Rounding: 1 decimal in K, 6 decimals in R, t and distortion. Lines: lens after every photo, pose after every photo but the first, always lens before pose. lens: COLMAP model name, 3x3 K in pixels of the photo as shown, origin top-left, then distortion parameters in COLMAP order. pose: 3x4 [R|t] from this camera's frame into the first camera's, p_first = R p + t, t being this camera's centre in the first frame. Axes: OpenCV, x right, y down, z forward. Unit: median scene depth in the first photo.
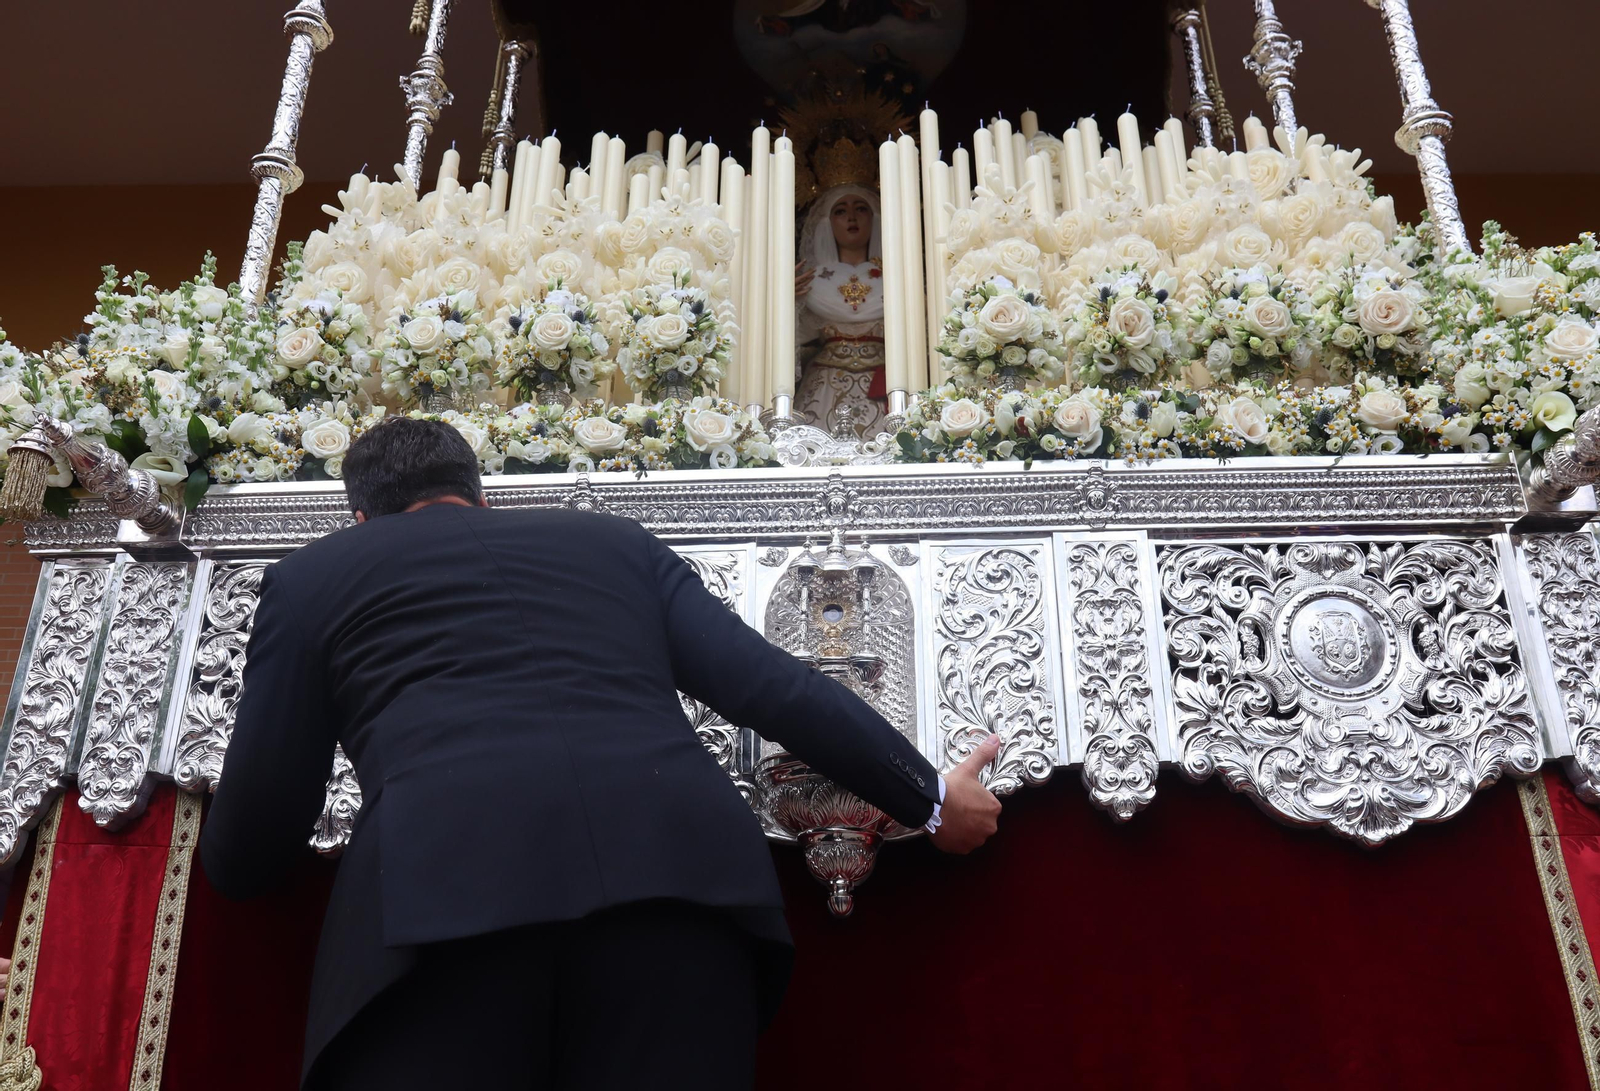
lens RADIAL K [[1280.1, 0, 800.0], [0, 1280.1, 545.5], [0, 0, 1]] dist [-0.028867, 0.002373]
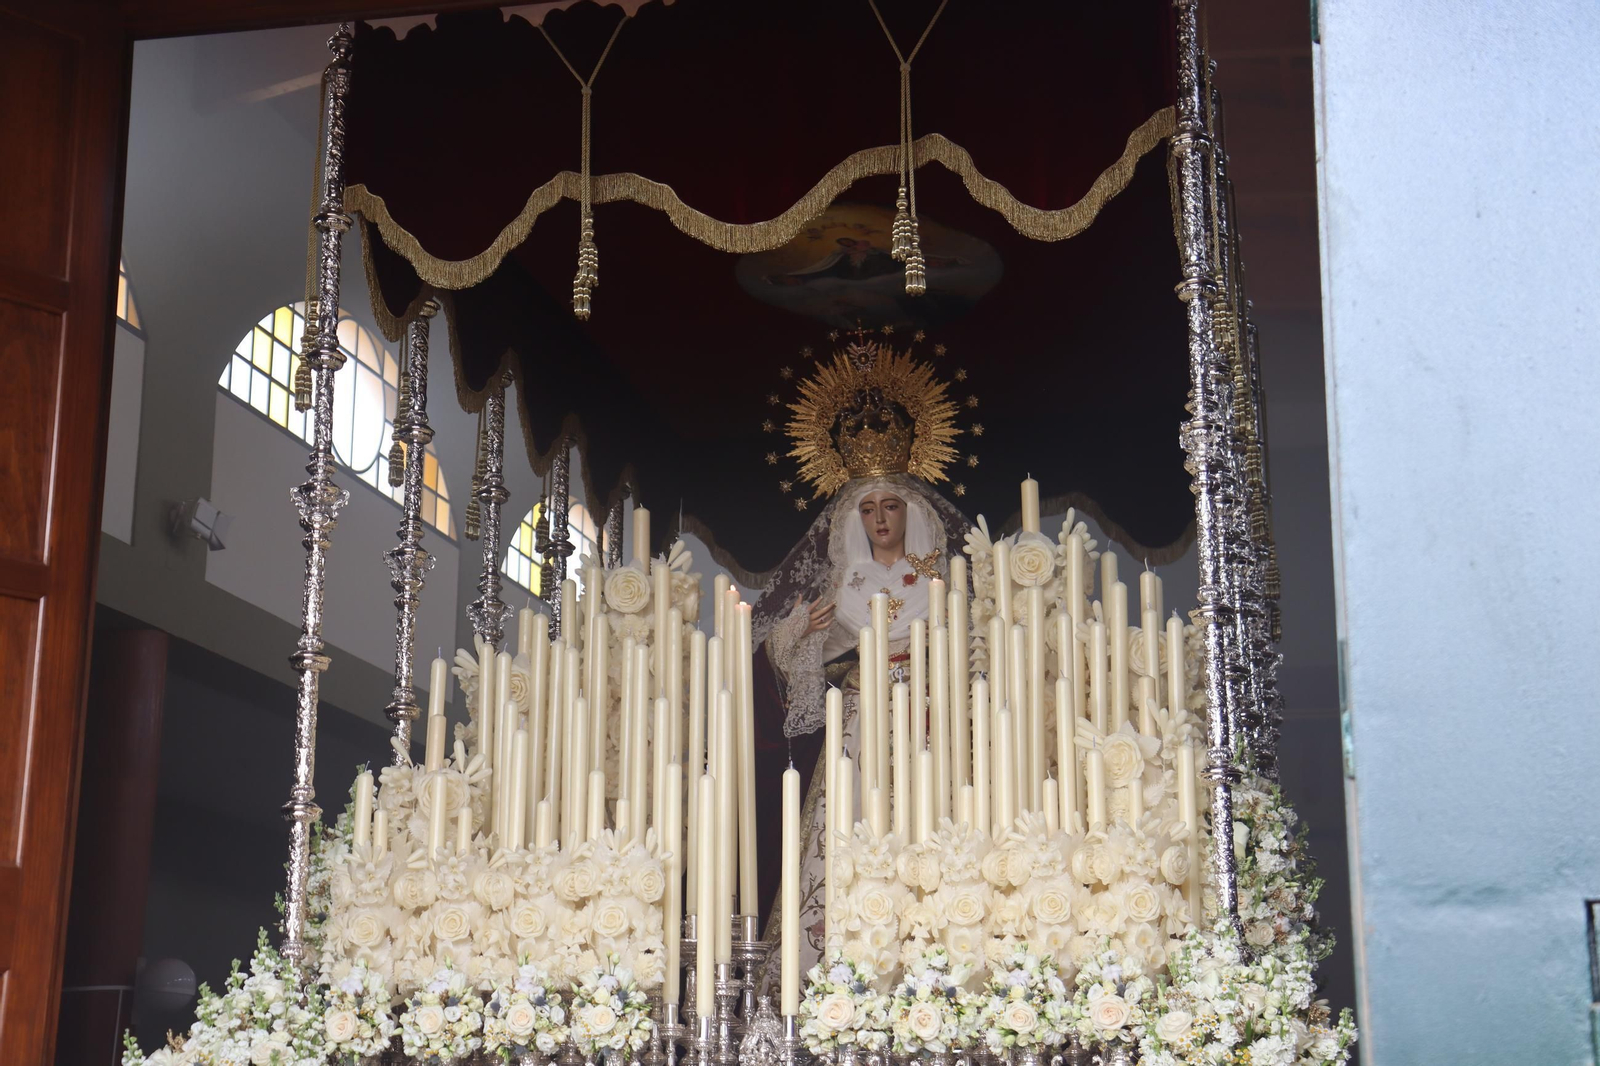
lens RADIAL K [[2548.0, 0, 800.0], [0, 2548.0, 533.0], [0, 0, 1]] dist [0.248461, 0.018149]
pose [[0.984293, -0.047403, -0.170059, 0.645391], [0.073174, 0.986181, 0.148634, -1.151909], [0.160663, -0.158743, 0.974160, -1.694984]]
